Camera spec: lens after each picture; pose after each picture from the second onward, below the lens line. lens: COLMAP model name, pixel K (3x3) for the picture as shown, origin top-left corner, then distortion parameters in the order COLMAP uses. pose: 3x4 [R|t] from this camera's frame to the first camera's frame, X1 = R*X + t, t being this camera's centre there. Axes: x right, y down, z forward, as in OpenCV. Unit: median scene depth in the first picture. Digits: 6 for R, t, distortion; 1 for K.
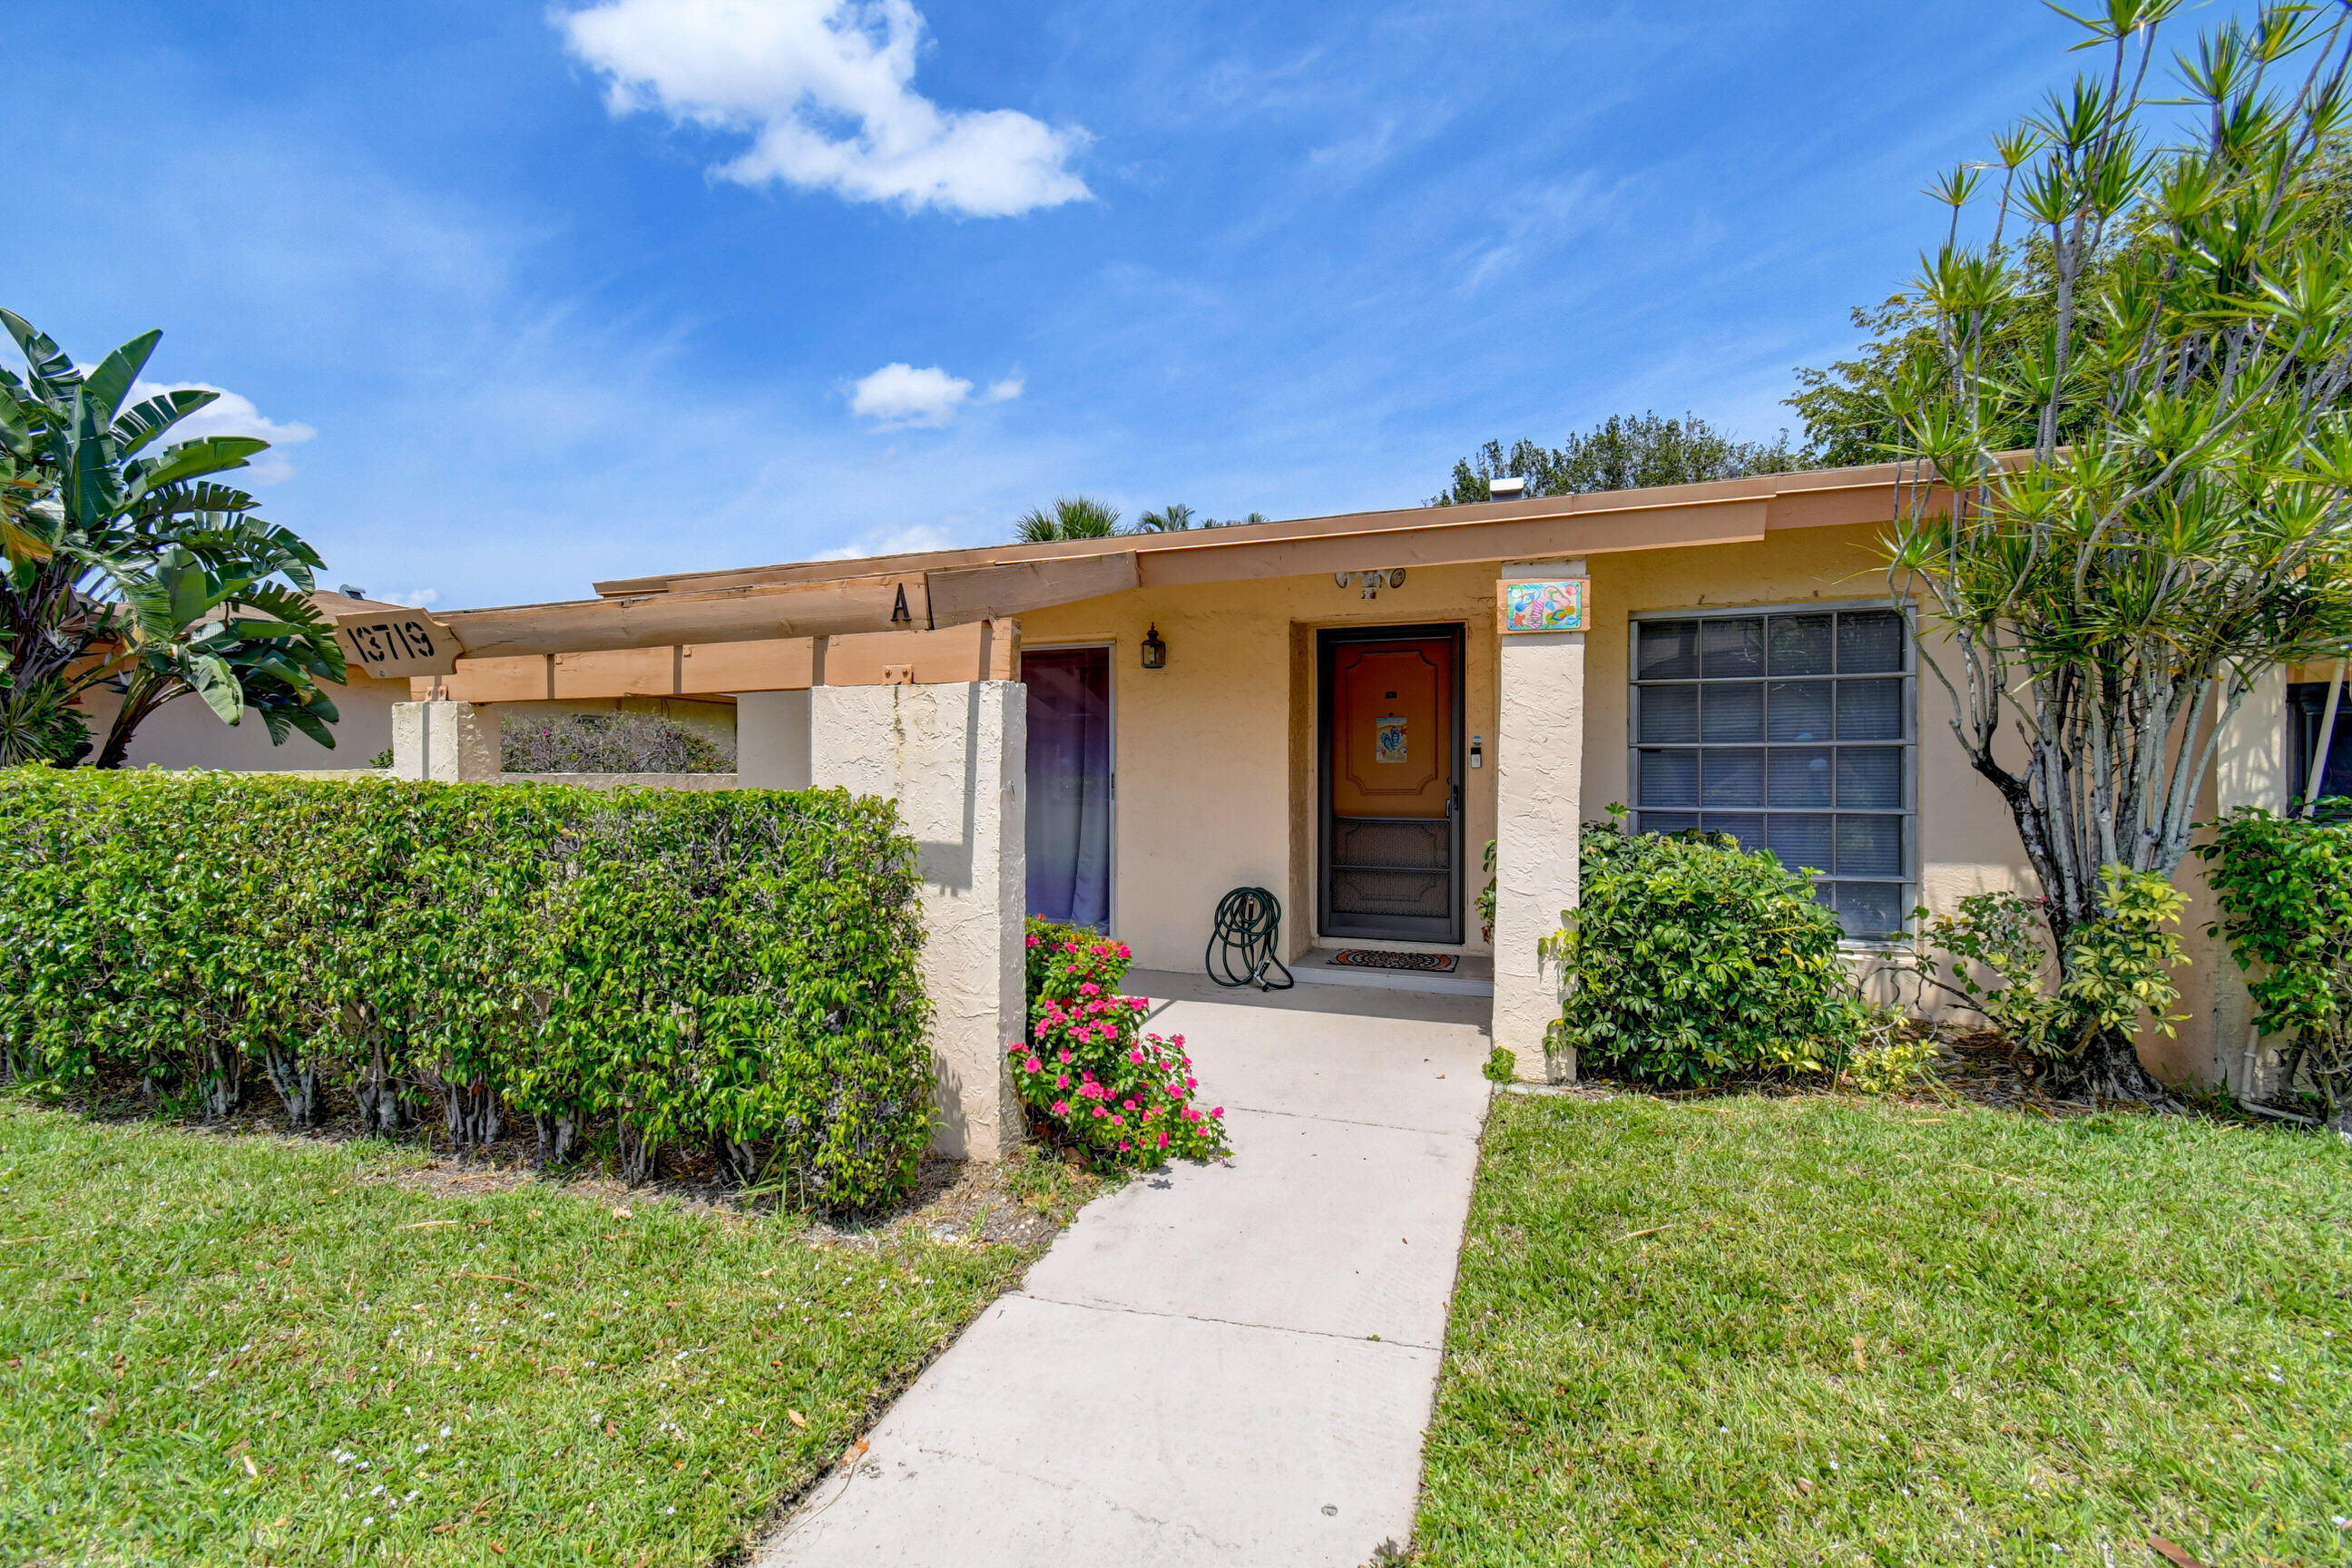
lens RADIAL K [[1032.9, 0, 1170.2], [0, 1032.9, 786.1], [0, 0, 1]] dist [0.010643, -0.007869]
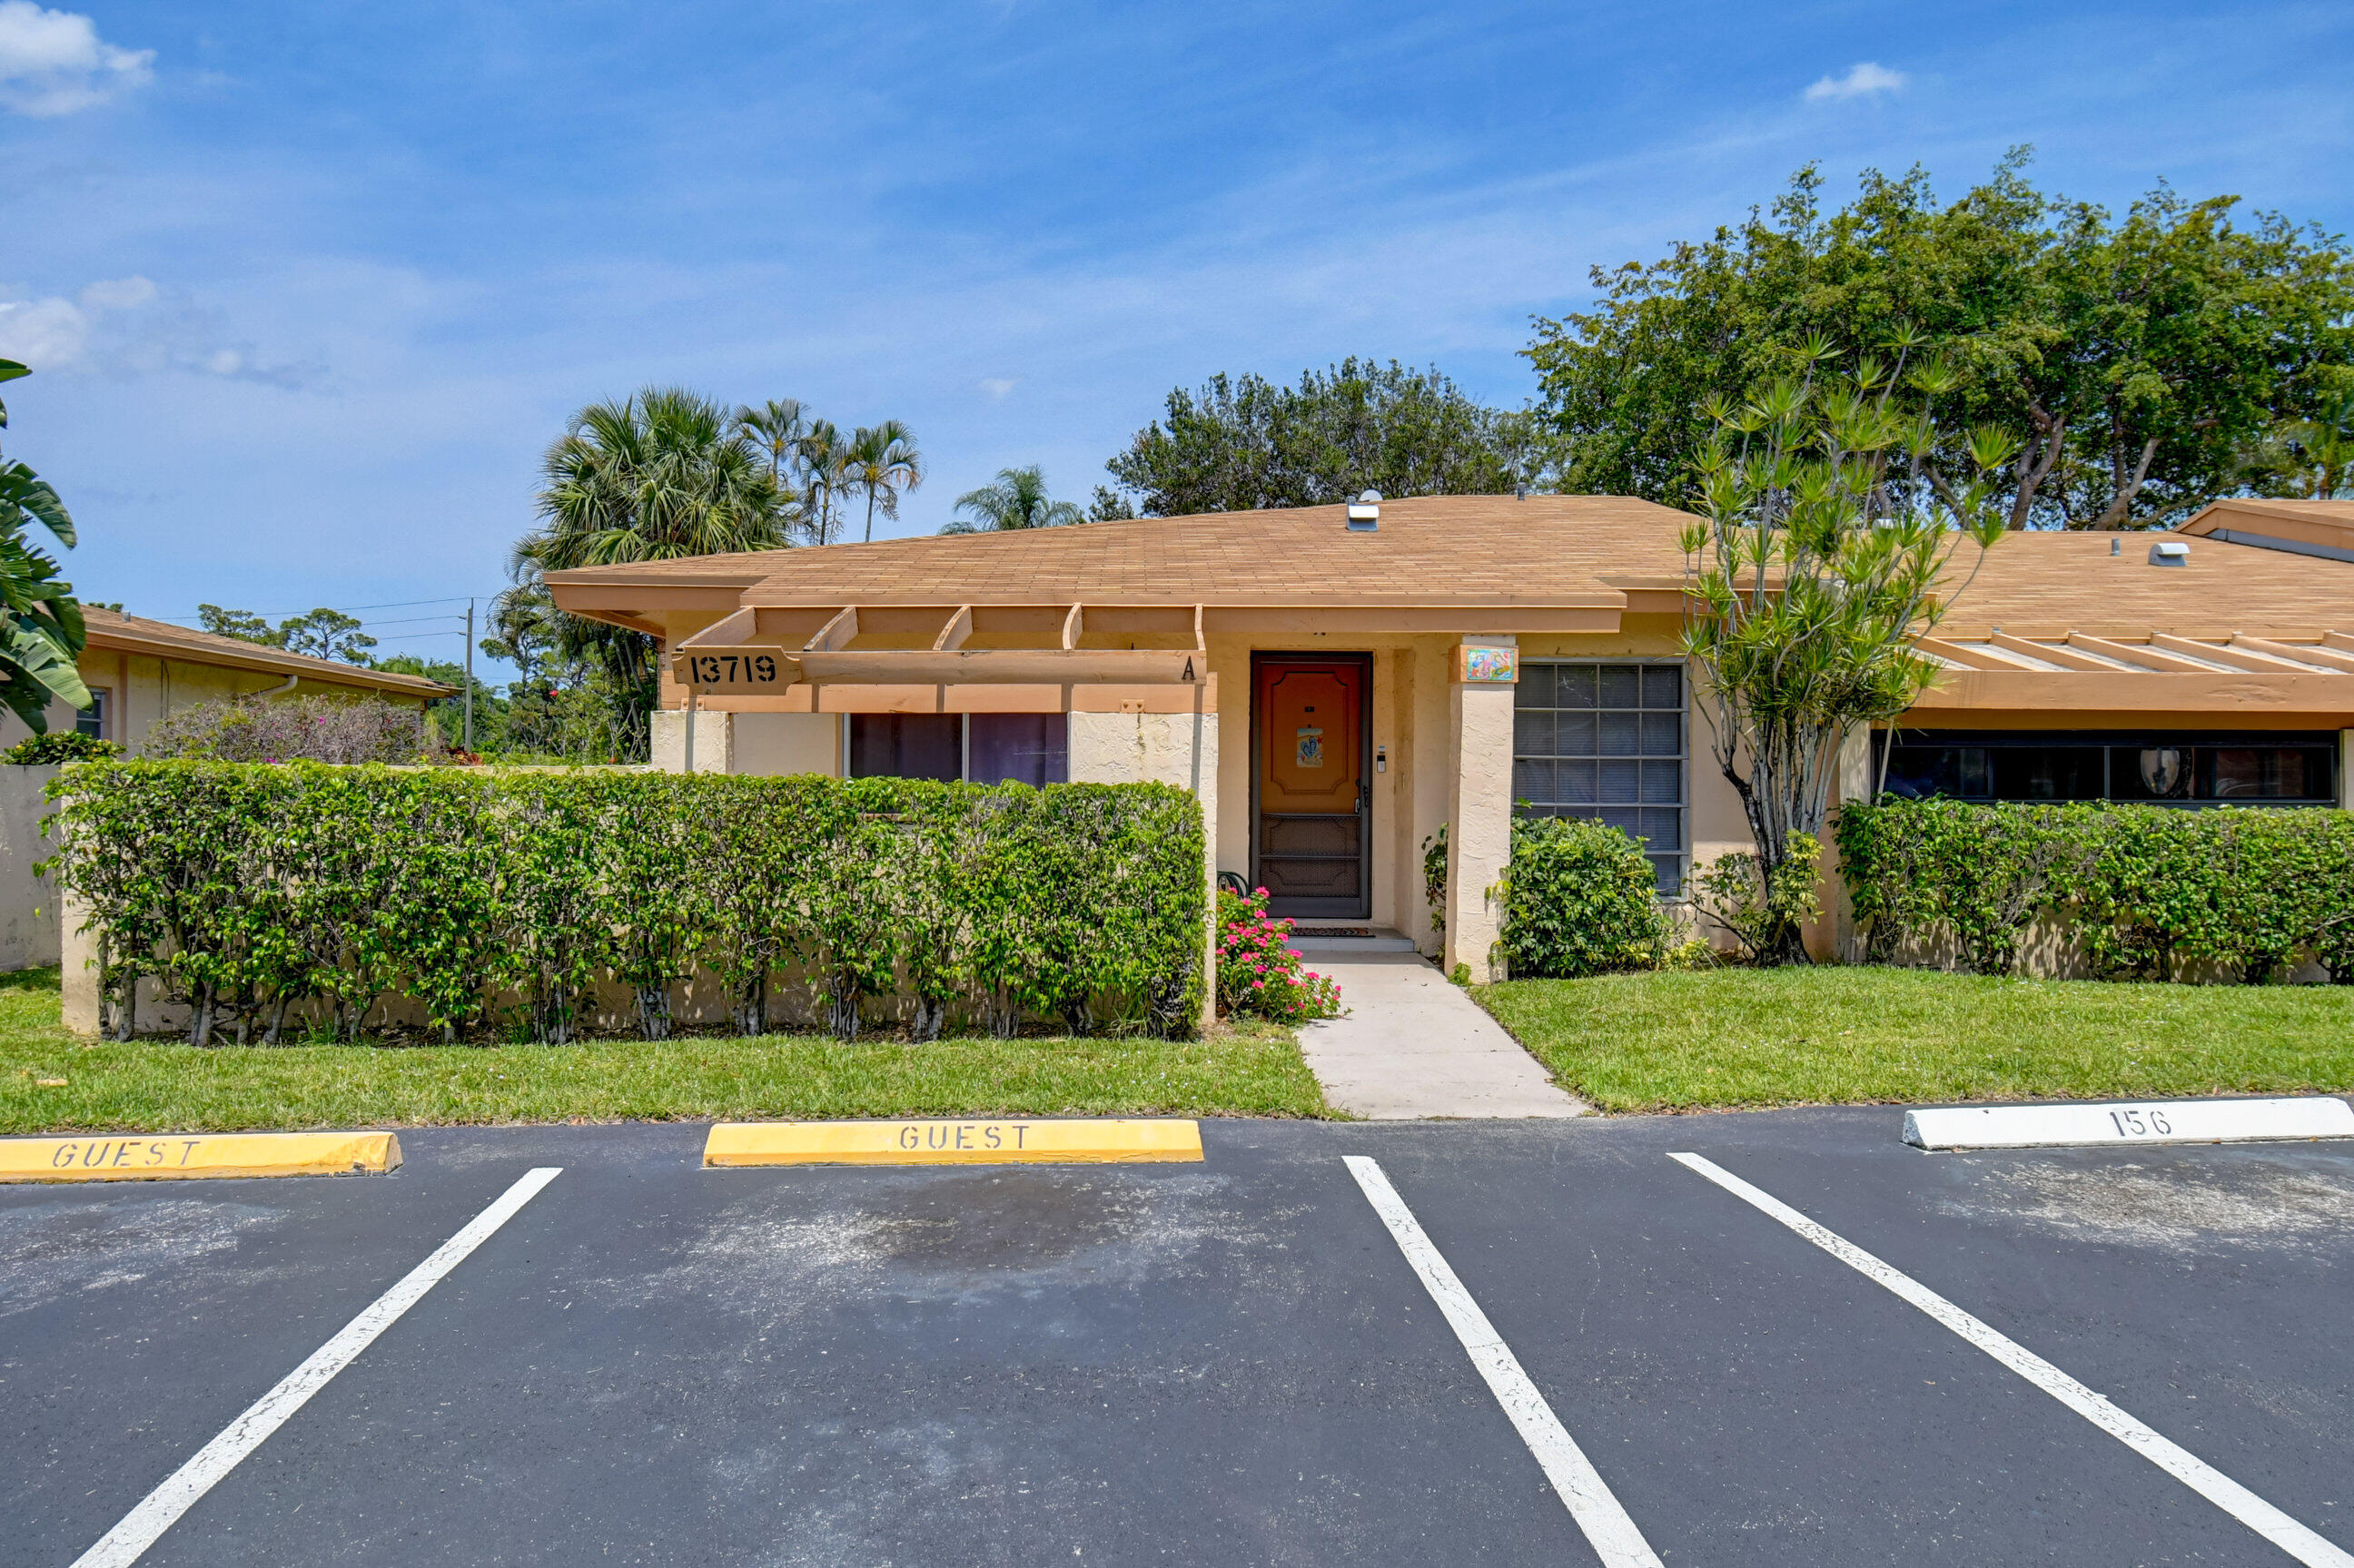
lens RADIAL K [[1706.2, 0, 1177.2], [0, 1706.2, 804.4], [0, 0, 1]] dist [0.003532, 0.002317]
pose [[0.931939, 0.001809, 0.362610, -0.991441], [-0.002943, 0.999992, 0.002574, 0.023446], [-0.362603, -0.003466, 0.931937, -1.179191]]
